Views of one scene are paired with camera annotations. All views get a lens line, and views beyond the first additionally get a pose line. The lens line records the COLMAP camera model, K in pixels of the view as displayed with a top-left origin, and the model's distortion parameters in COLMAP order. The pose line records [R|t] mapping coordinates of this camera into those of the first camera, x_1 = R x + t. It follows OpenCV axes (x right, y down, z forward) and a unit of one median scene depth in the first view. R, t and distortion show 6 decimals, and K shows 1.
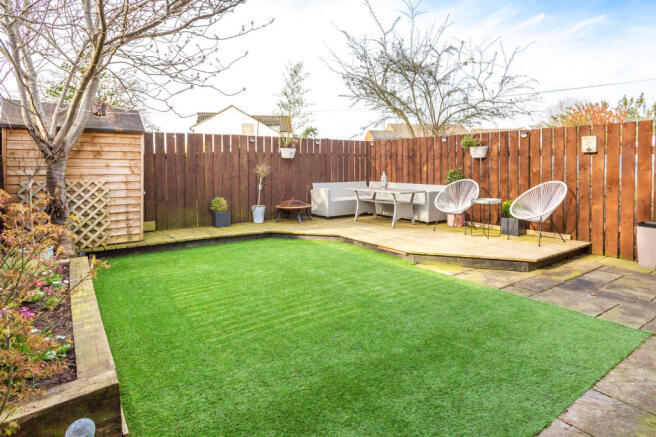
lens RADIAL K [[373.5, 0, 327.8], [0, 373.5, 193.1], [0, 0, 1]] dist [0.000496, 0.000037]
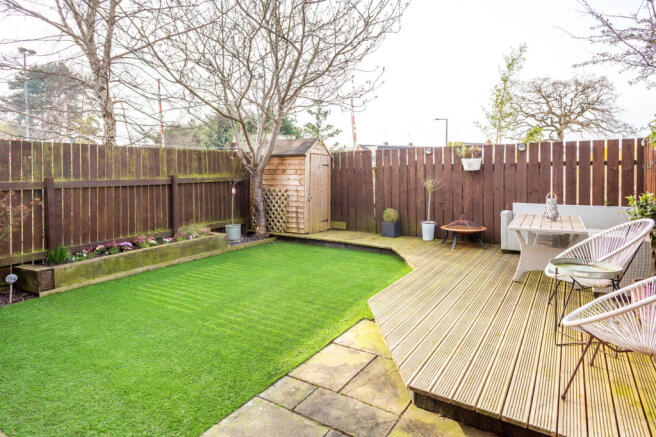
lens RADIAL K [[373.5, 0, 327.8], [0, 373.5, 193.1], [0, 0, 1]] dist [0.000496, 0.000037]
pose [[0.359601, 0.035742, -0.932421, 0.620159], [-0.070058, 0.997480, 0.011217, -0.033015], [0.930473, 0.061289, 0.361199, 0.456150]]
